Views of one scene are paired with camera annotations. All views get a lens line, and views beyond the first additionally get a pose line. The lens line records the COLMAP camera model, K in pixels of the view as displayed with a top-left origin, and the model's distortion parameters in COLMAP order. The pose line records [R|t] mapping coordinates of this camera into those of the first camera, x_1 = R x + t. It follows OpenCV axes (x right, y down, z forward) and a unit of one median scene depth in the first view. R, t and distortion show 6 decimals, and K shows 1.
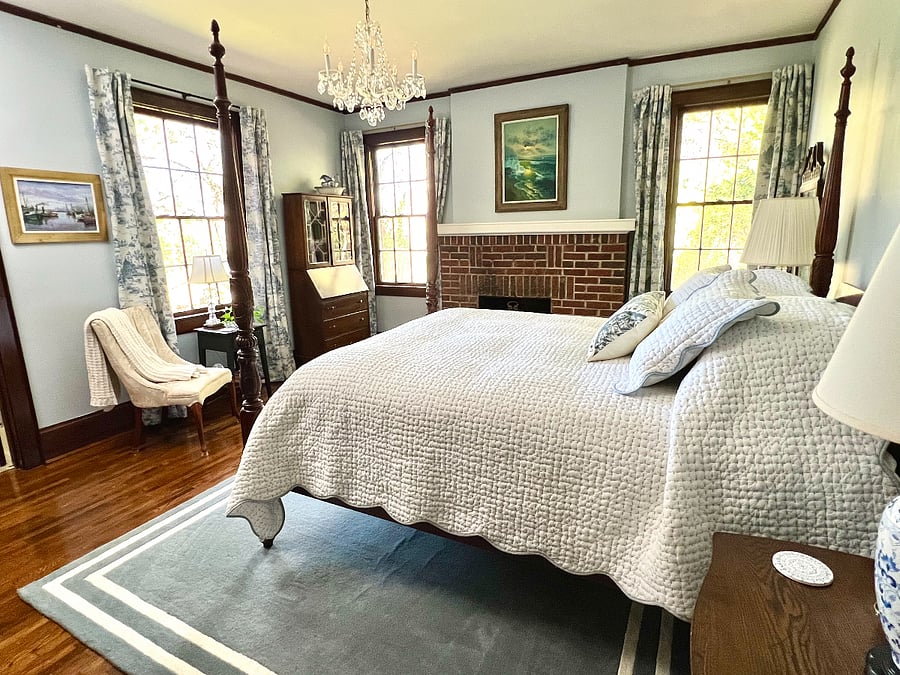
lens RADIAL K [[488.4, 0, 450.0], [0, 488.4, 337.5], [0, 0, 1]] dist [-0.000432, -0.000092]
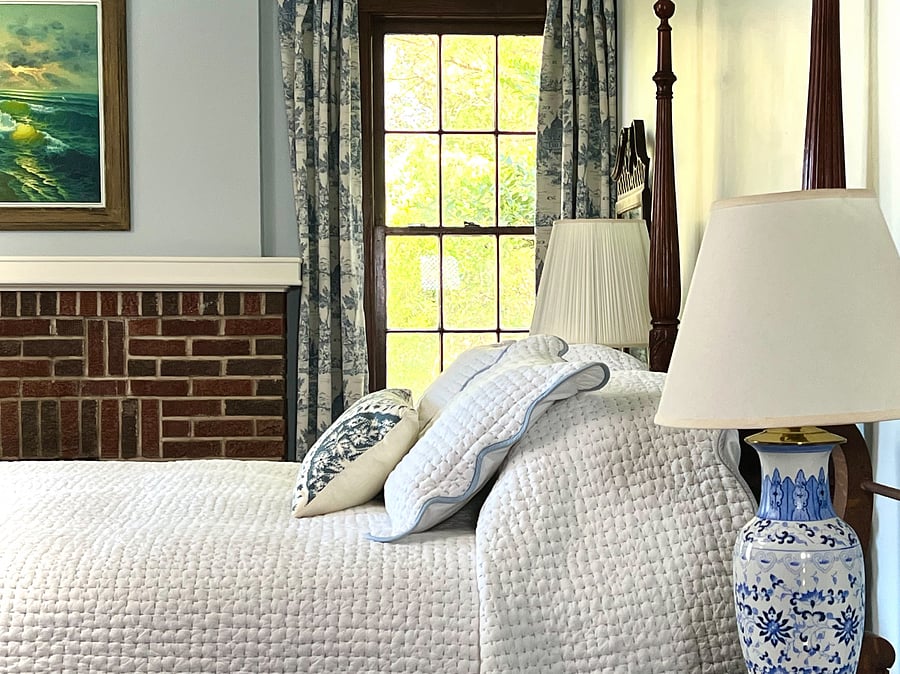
lens RADIAL K [[1881.9, 0, 450.0], [0, 1881.9, 337.0], [0, 0, 1]] dist [0.318370, -0.096635]
pose [[0.870213, 0.016651, 0.492395, -0.360205], [0.090714, 0.976926, -0.193356, 0.174923], [-0.484253, 0.212928, 0.848623, -0.501547]]
